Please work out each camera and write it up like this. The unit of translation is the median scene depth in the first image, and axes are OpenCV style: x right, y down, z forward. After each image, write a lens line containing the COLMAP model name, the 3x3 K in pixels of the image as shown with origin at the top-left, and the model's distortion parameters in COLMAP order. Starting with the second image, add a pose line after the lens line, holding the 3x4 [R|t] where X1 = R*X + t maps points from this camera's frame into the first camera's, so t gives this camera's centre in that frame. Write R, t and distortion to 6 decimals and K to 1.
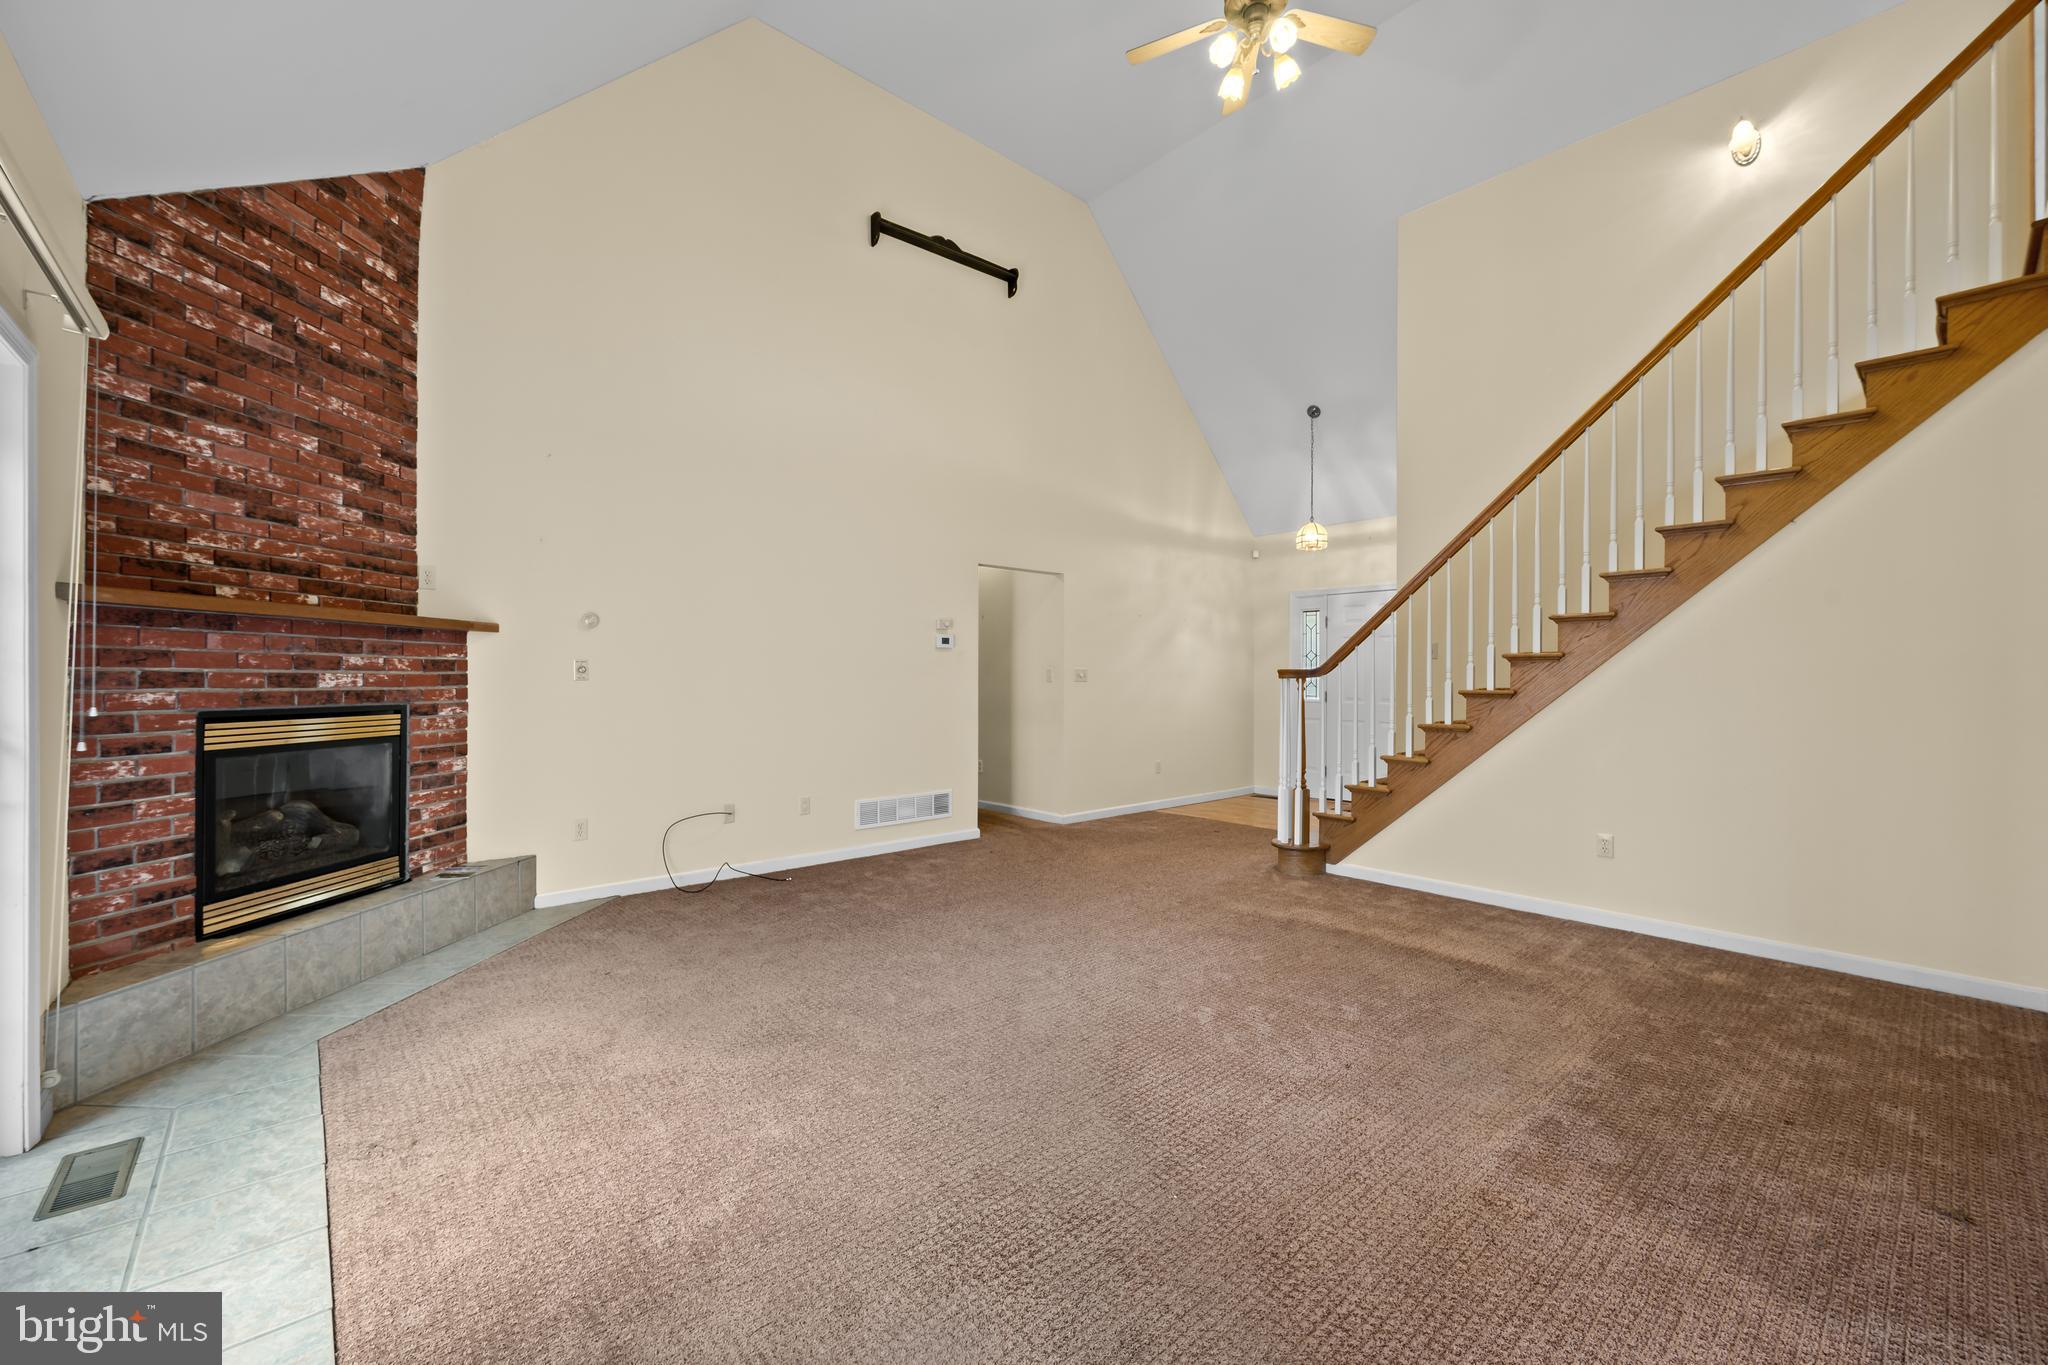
lens RADIAL K [[823.5, 0, 1025.9], [0, 823.5, 680.1], [0, 0, 1]] dist [0.002862, -0.000777]
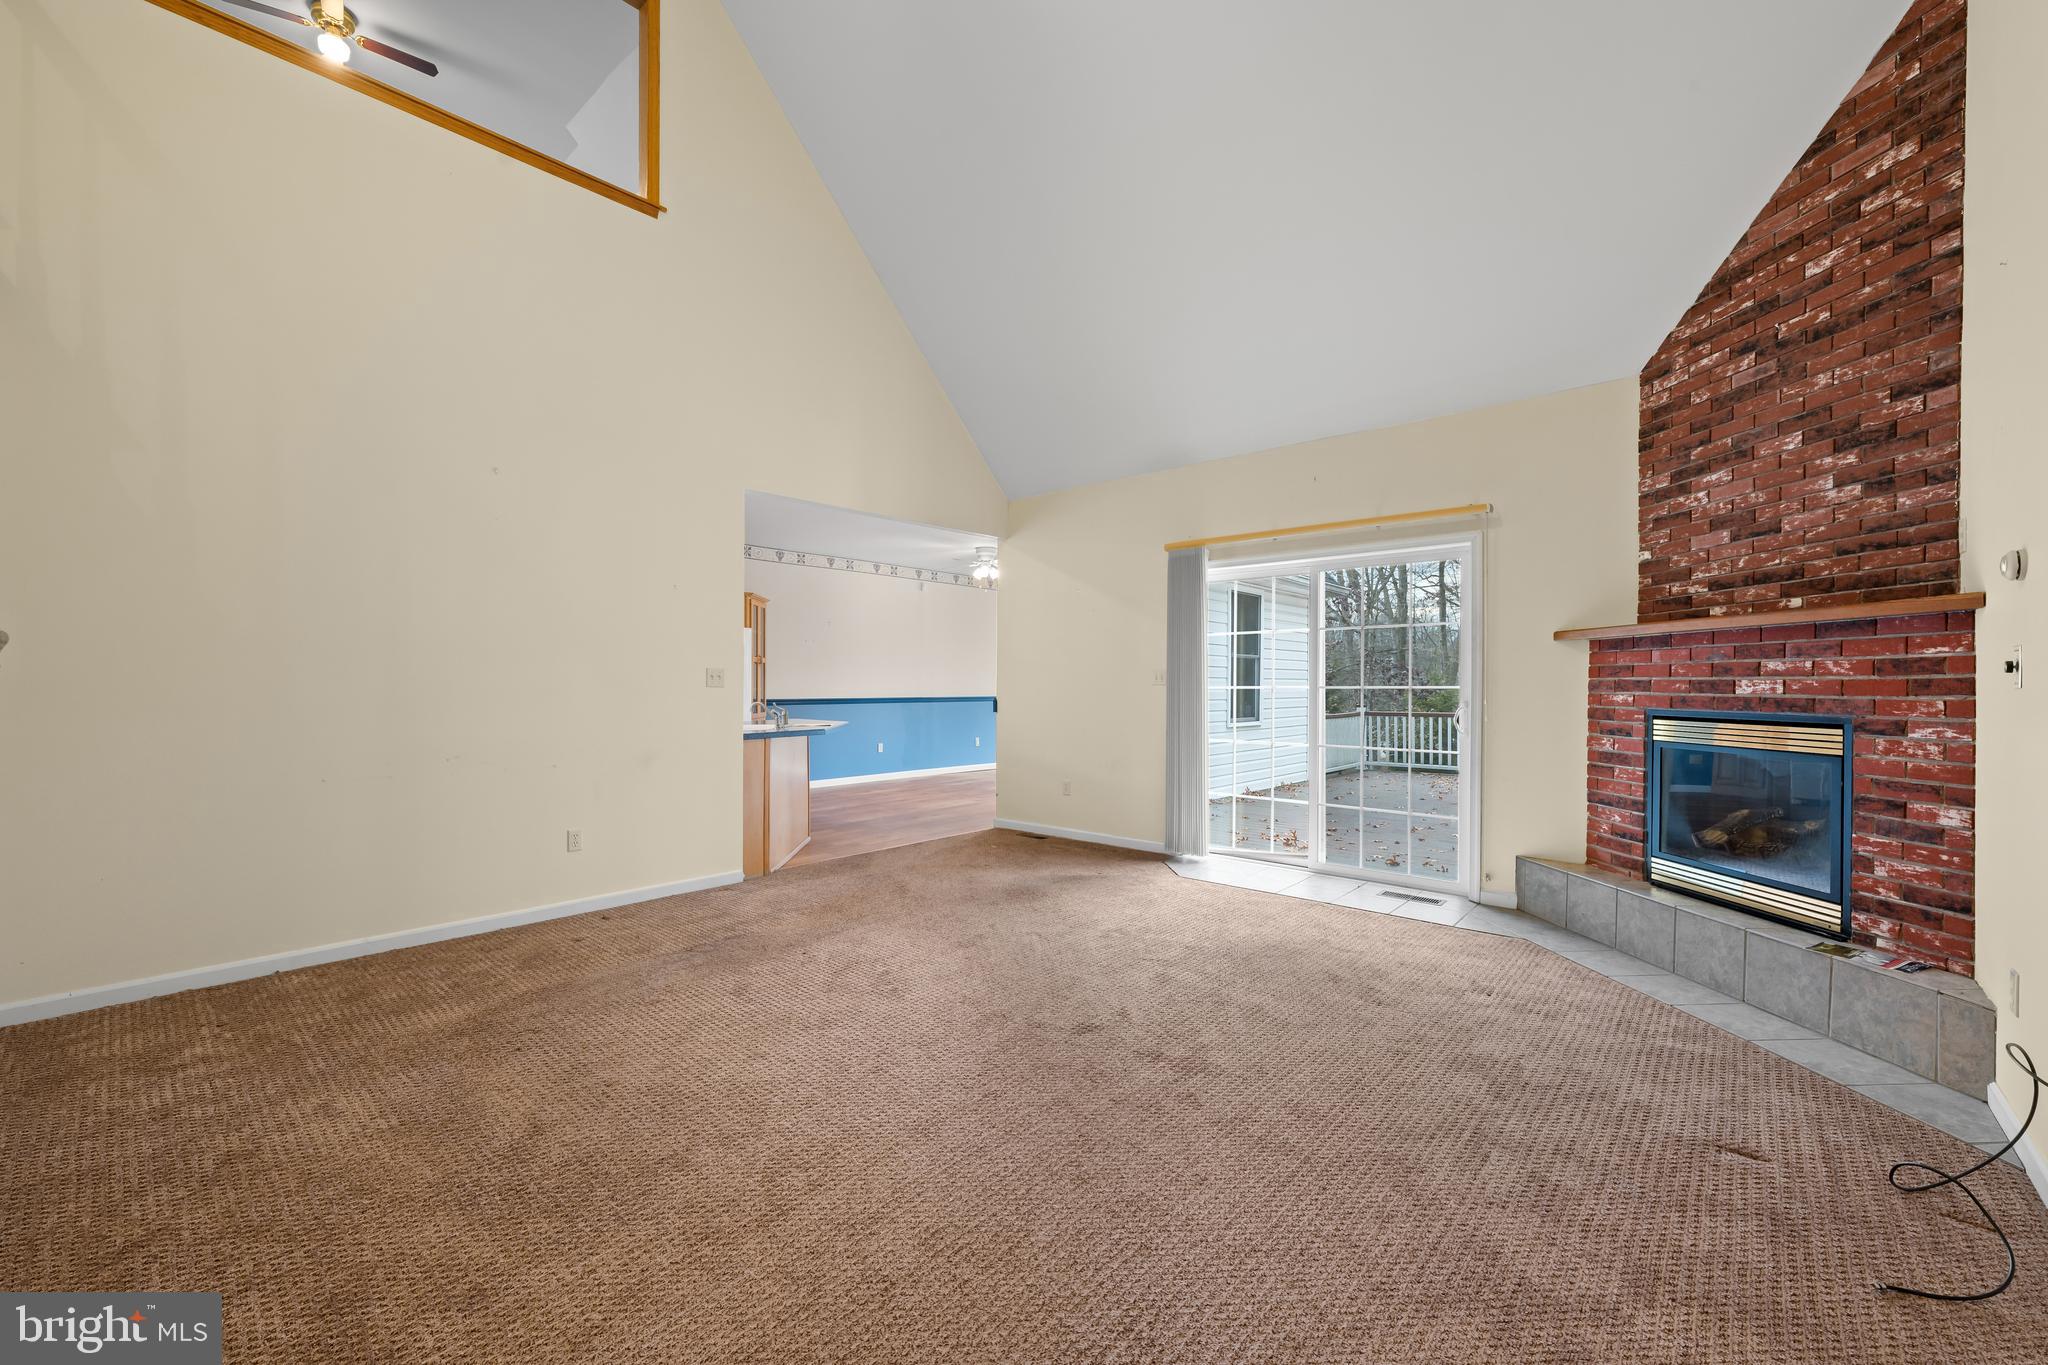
lens RADIAL K [[823.5, 0, 1021.8], [0, 823.5, 679.8], [0, 0, 1]] dist [0.002862, -0.000777]
pose [[-0.993036, -0.006841, -0.117615, 0.140533], [-0.006348, 0.999969, -0.004566, 0.001948], [0.117643, -0.003788, -0.993049, 1.877908]]
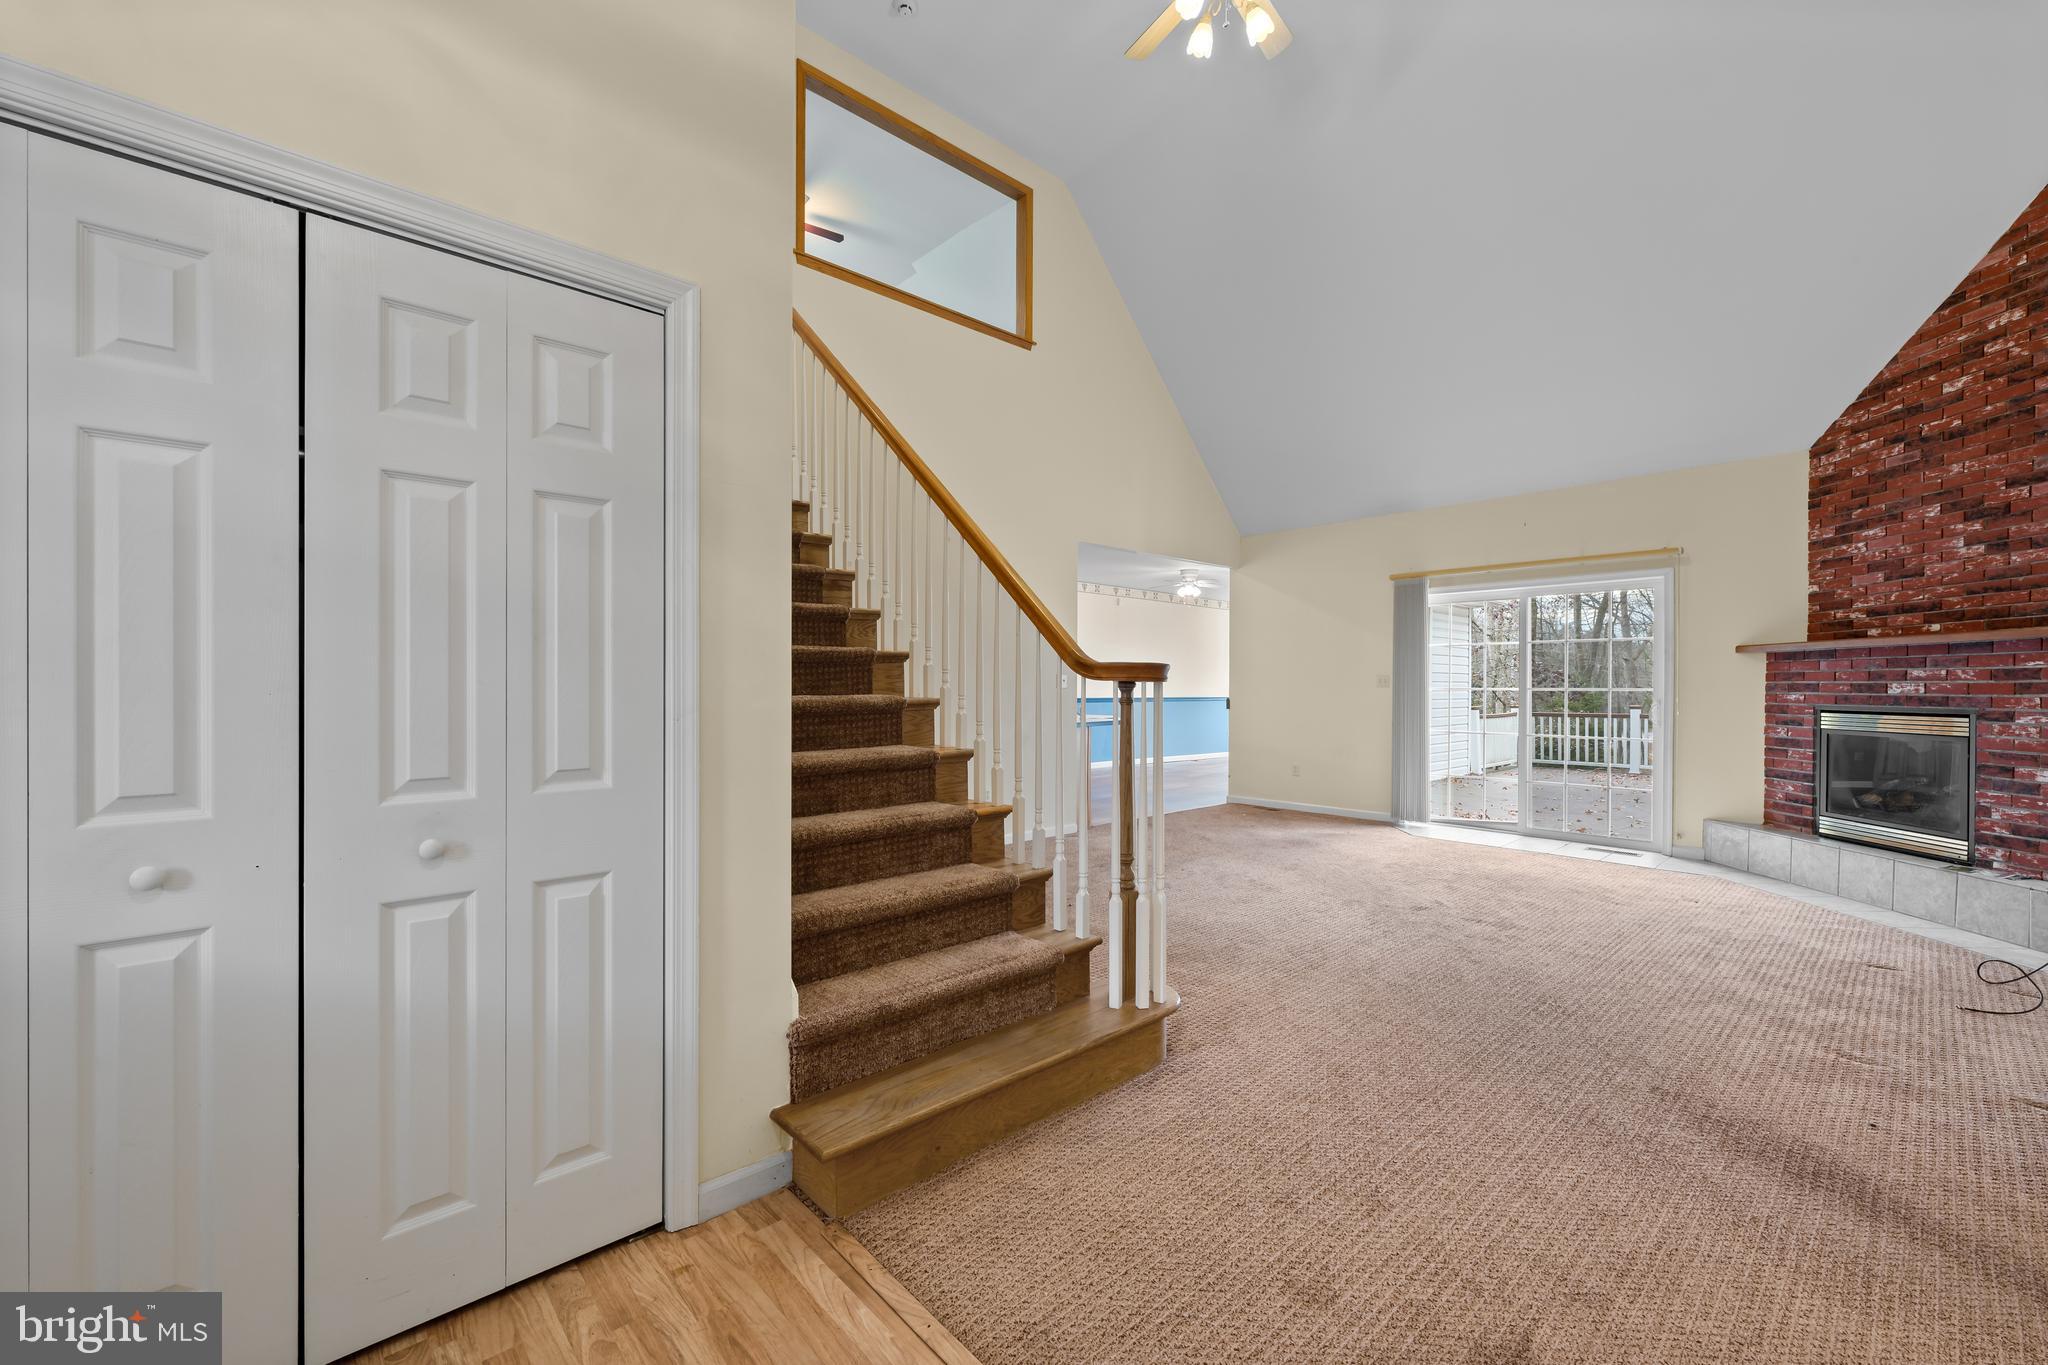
lens RADIAL K [[823.5, 0, 1021.9], [0, 823.5, 681.7], [0, 0, 1]] dist [0.002862, -0.000777]
pose [[-0.999931, -0.007658, -0.008914, 0.622468], [-0.007617, 0.999961, -0.004549, 0.006594], [0.008948, -0.004481, -0.999950, 2.352556]]
